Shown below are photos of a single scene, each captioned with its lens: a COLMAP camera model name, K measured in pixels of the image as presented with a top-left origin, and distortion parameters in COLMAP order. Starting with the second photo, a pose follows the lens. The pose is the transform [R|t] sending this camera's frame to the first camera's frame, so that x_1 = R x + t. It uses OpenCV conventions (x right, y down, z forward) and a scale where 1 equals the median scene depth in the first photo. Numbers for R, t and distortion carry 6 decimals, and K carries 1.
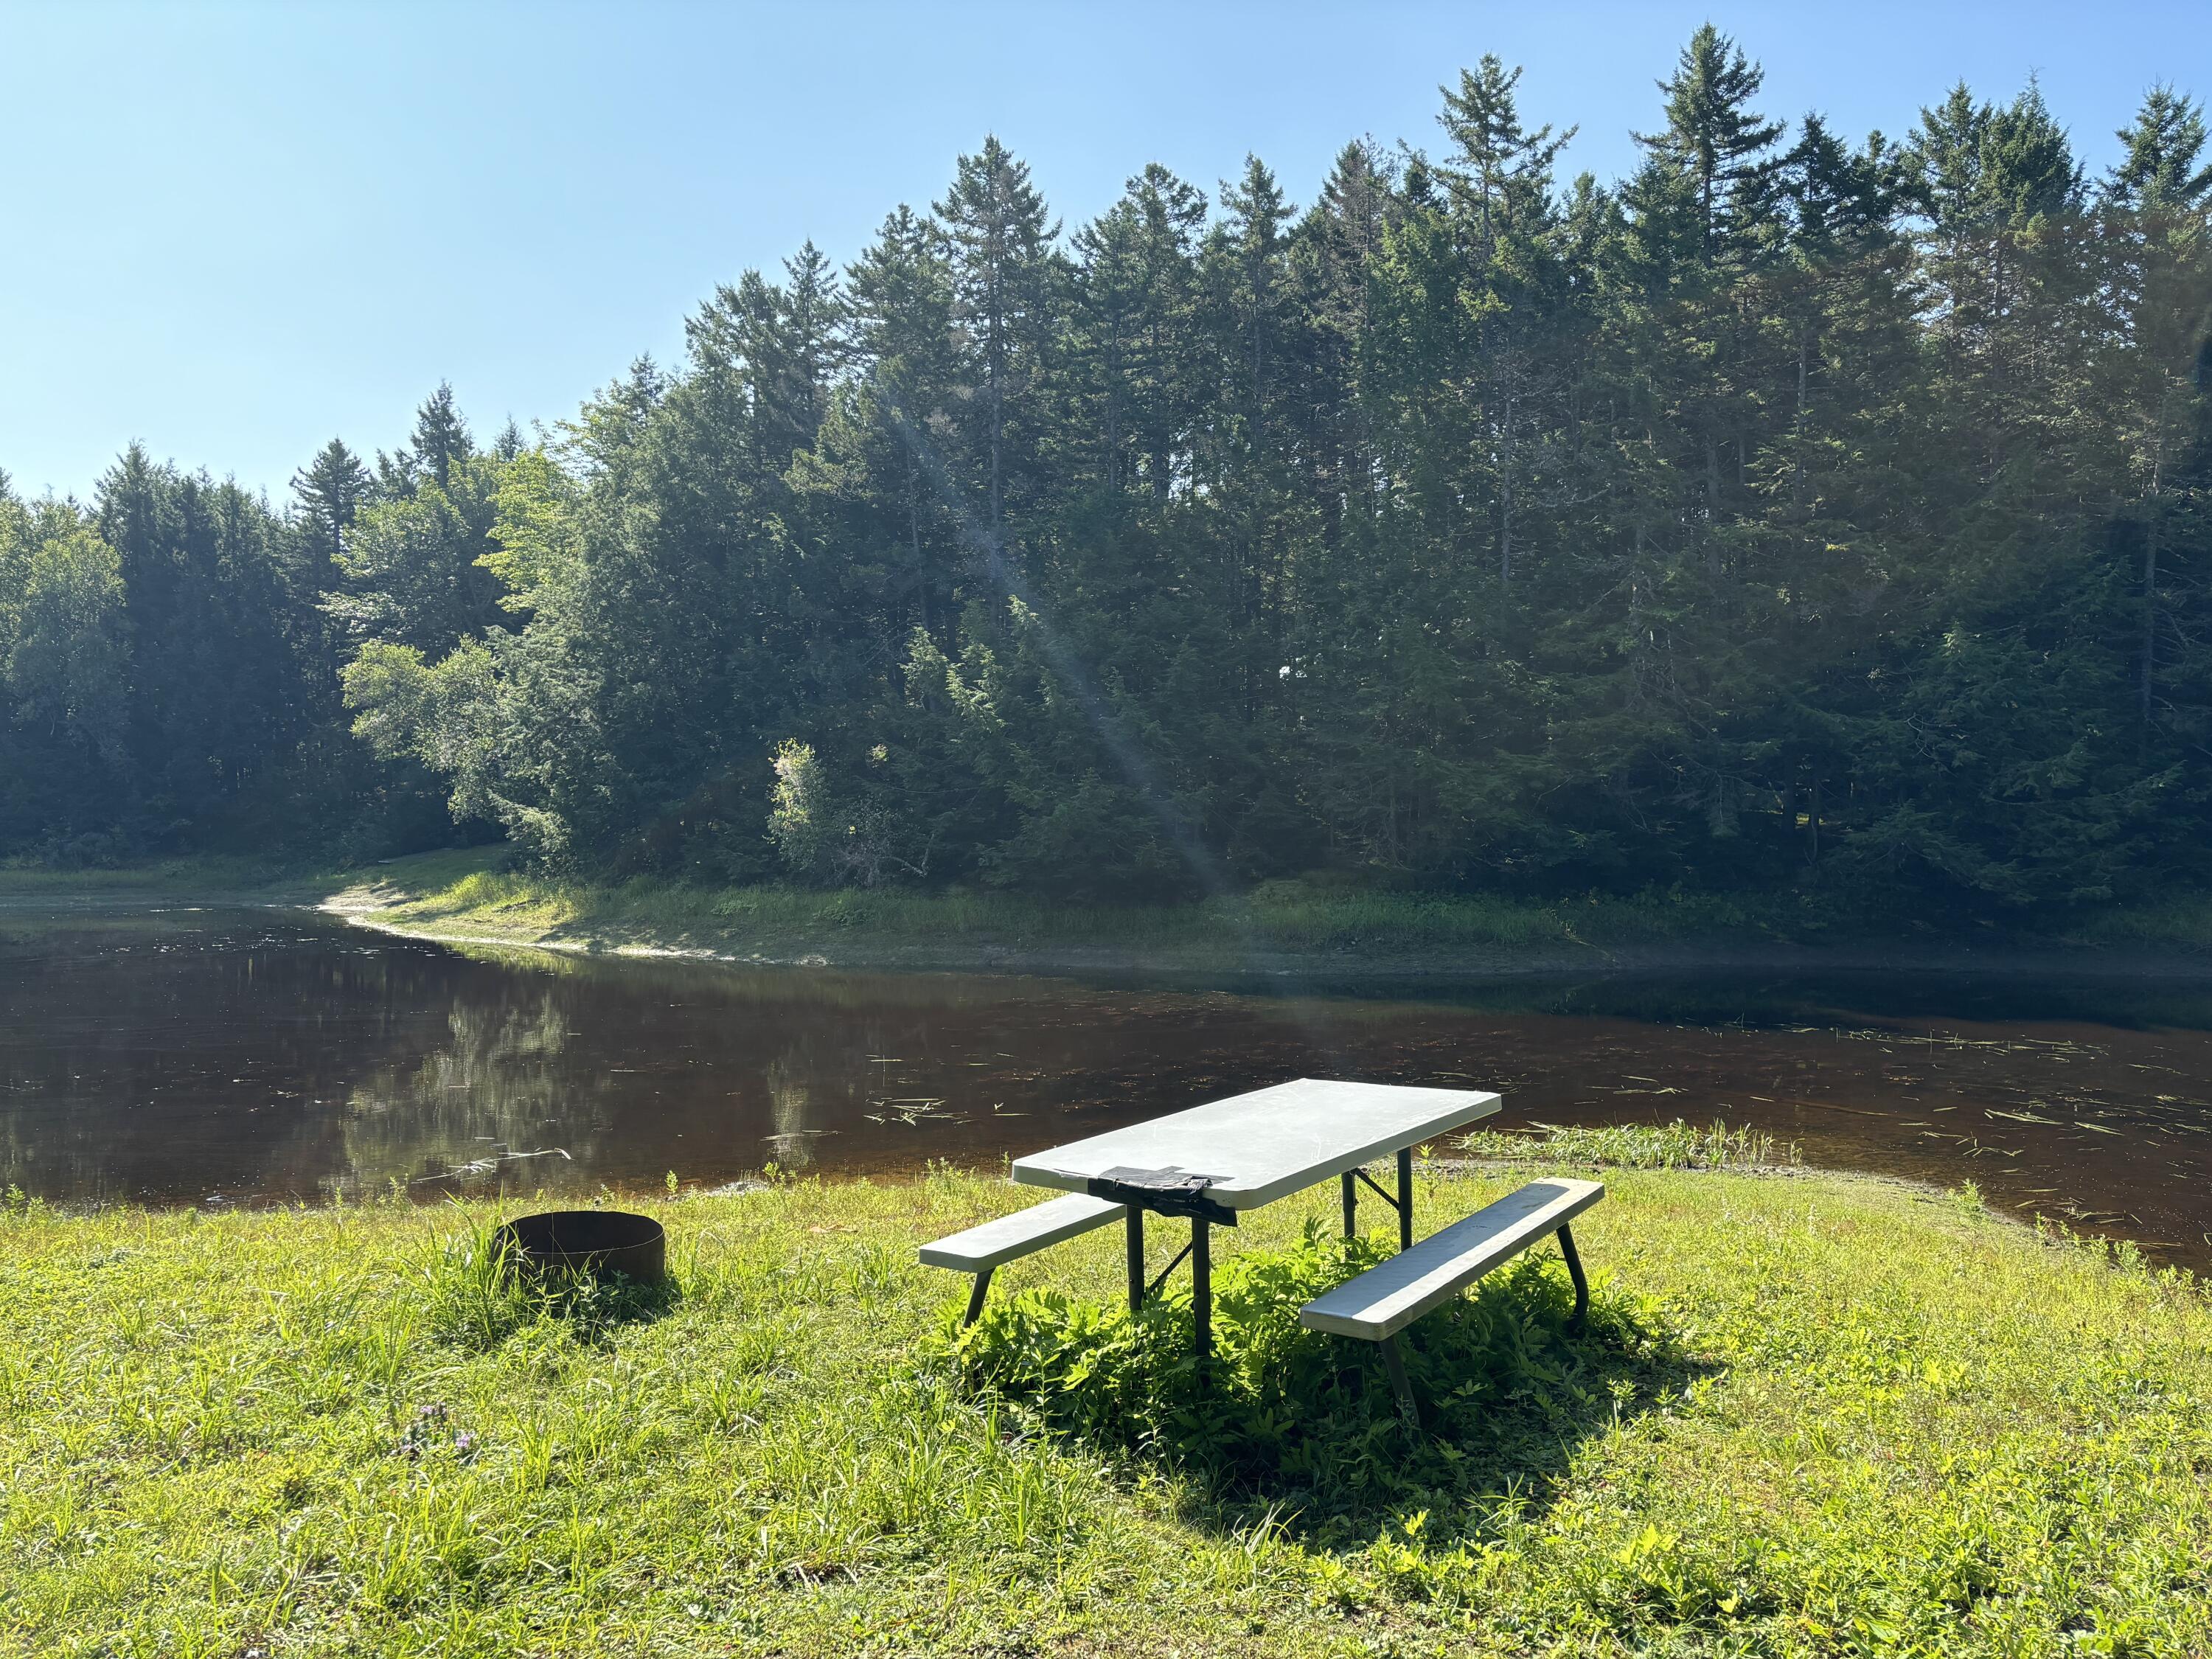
lens RADIAL K [[1621.3, 0, 1115.0], [0, 1621.3, 843.7], [0, 0, 1]] dist [0.004679, -0.008026]
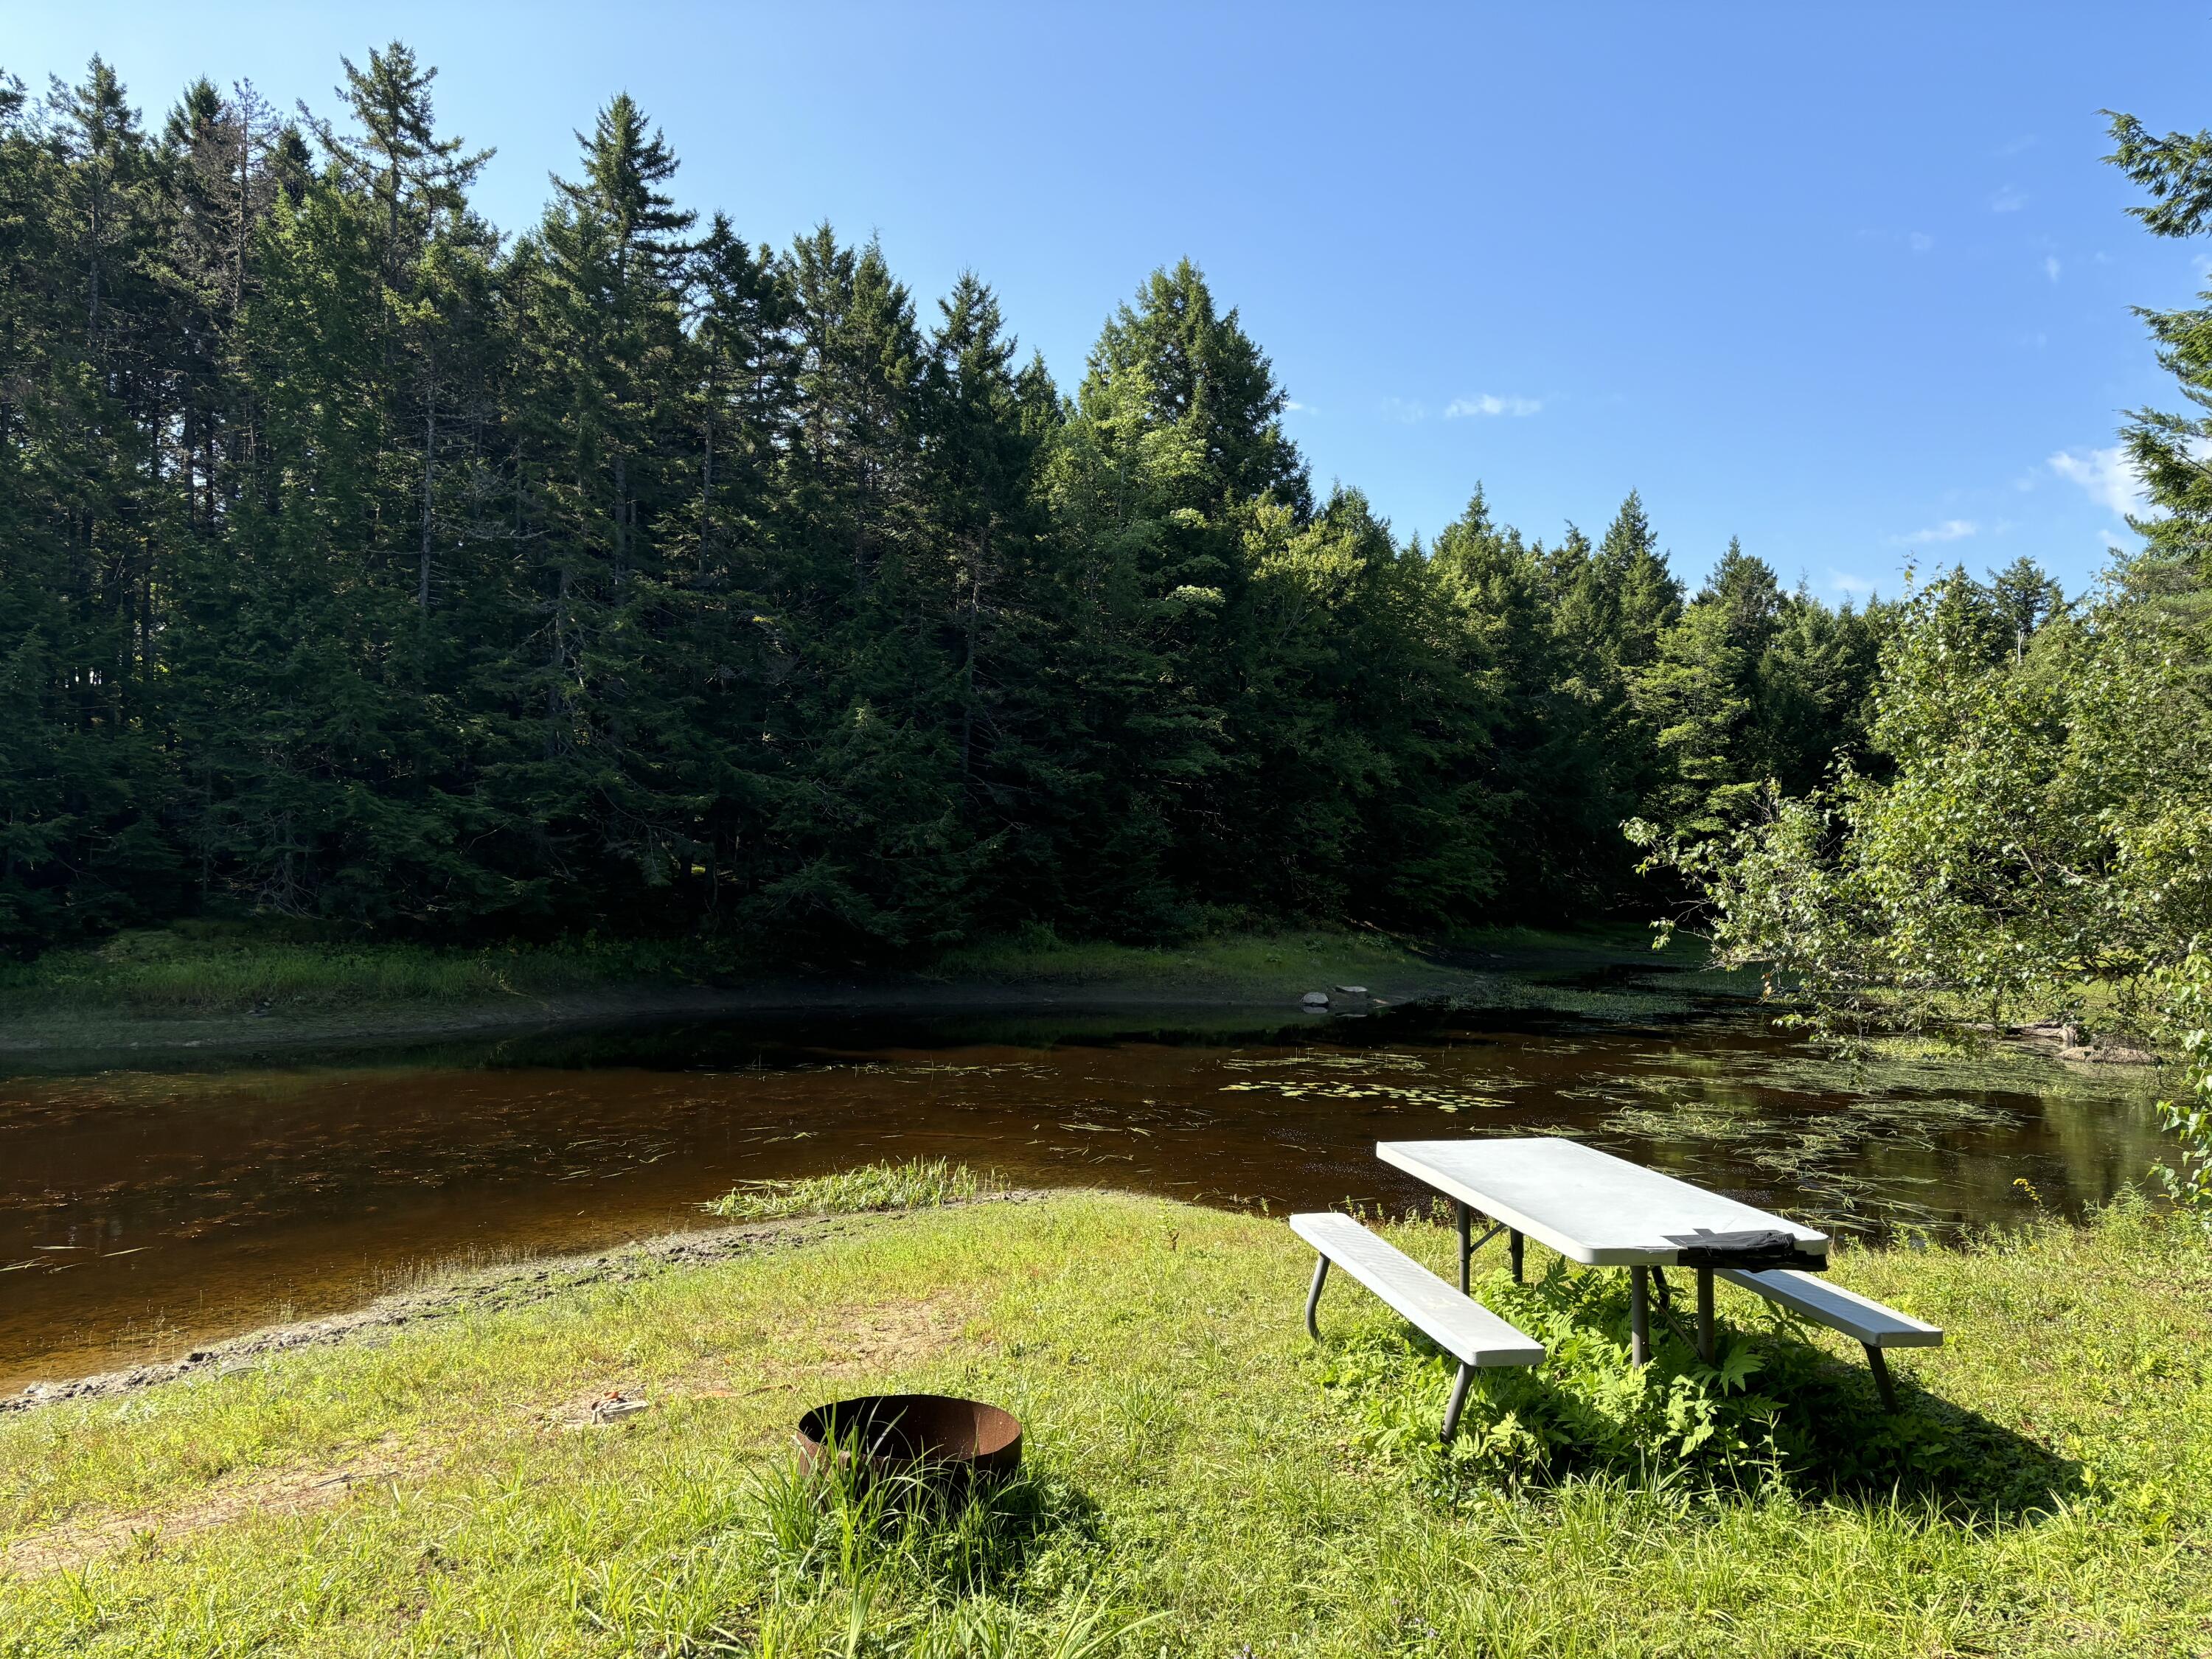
lens RADIAL K [[1621.3, 0, 1115.0], [0, 1621.3, 843.7], [0, 0, 1]] dist [0.004679, -0.008026]
pose [[0.714787, 0.027365, 0.698807, -0.126904], [-0.010085, 0.999534, -0.028826, -0.003779], [-0.699270, 0.013558, 0.714729, 0.057951]]
